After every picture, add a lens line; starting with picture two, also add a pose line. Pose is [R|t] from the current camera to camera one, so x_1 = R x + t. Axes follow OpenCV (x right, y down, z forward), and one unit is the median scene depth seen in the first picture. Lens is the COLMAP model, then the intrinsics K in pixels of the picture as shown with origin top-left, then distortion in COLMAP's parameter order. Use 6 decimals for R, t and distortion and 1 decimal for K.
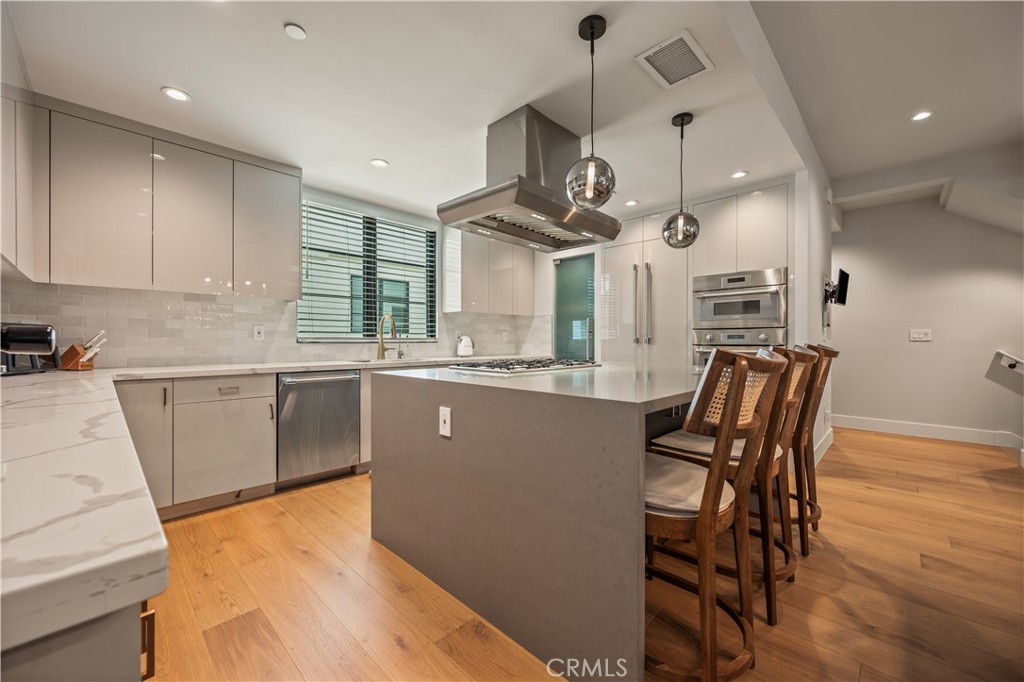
lens RADIAL K [[403.8, 0, 515.5], [0, 403.8, 338.0], [0, 0, 1]] dist [-0.001386, -0.000432]
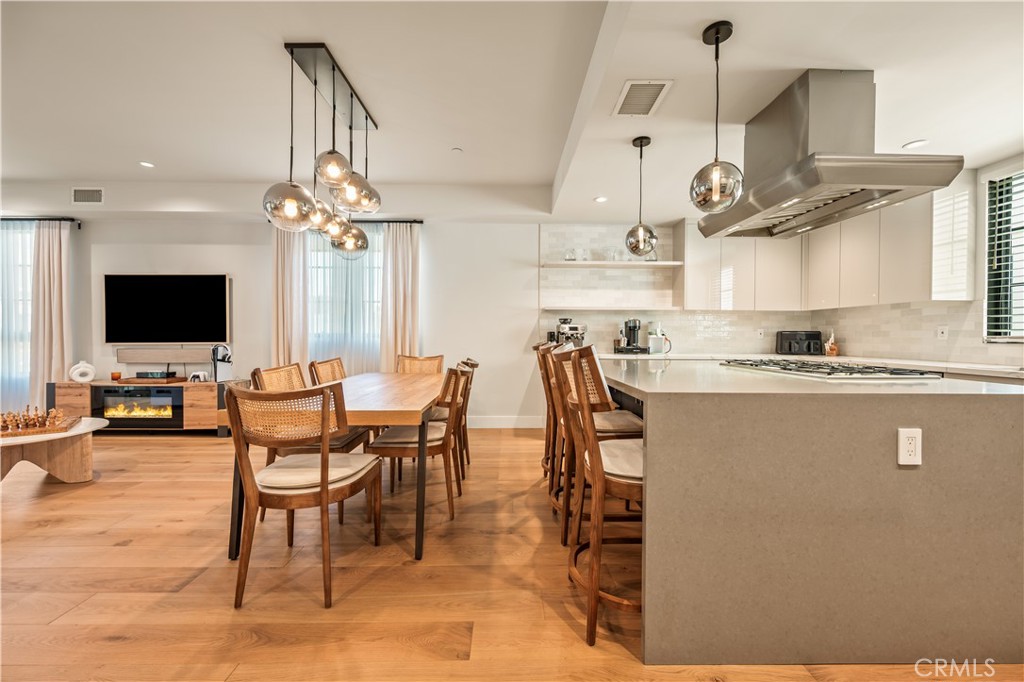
lens RADIAL K [[403.8, 0, 510.9], [0, 403.8, 339.0], [0, 0, 1]] dist [-0.001386, -0.000432]
pose [[-0.713205, -0.000064, -0.700956, 0.971443], [-0.000597, 1.000000, 0.000516, 0.004203], [0.700955, 0.000786, -0.713205, 1.039841]]
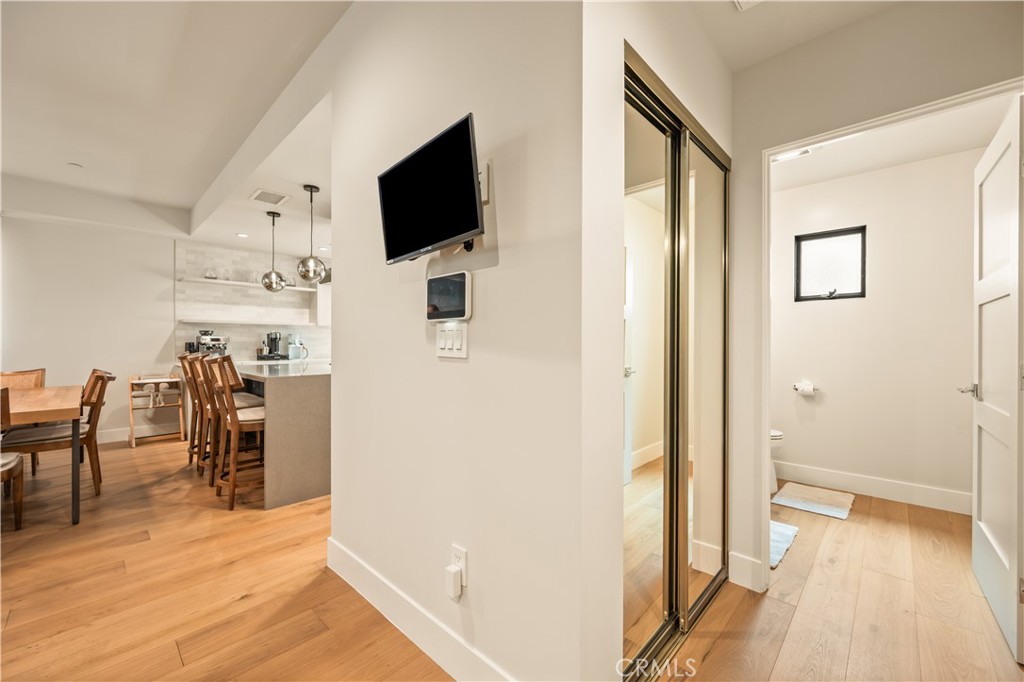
lens RADIAL K [[403.8, 0, 513.3], [0, 403.8, 345.0], [0, 0, 1]] dist [-0.001386, -0.000432]
pose [[0.006885, 0.002673, -0.999973, 1.469705], [0.004840, 0.999985, 0.002706, -0.009276], [0.999965, -0.004859, 0.006872, 1.381480]]
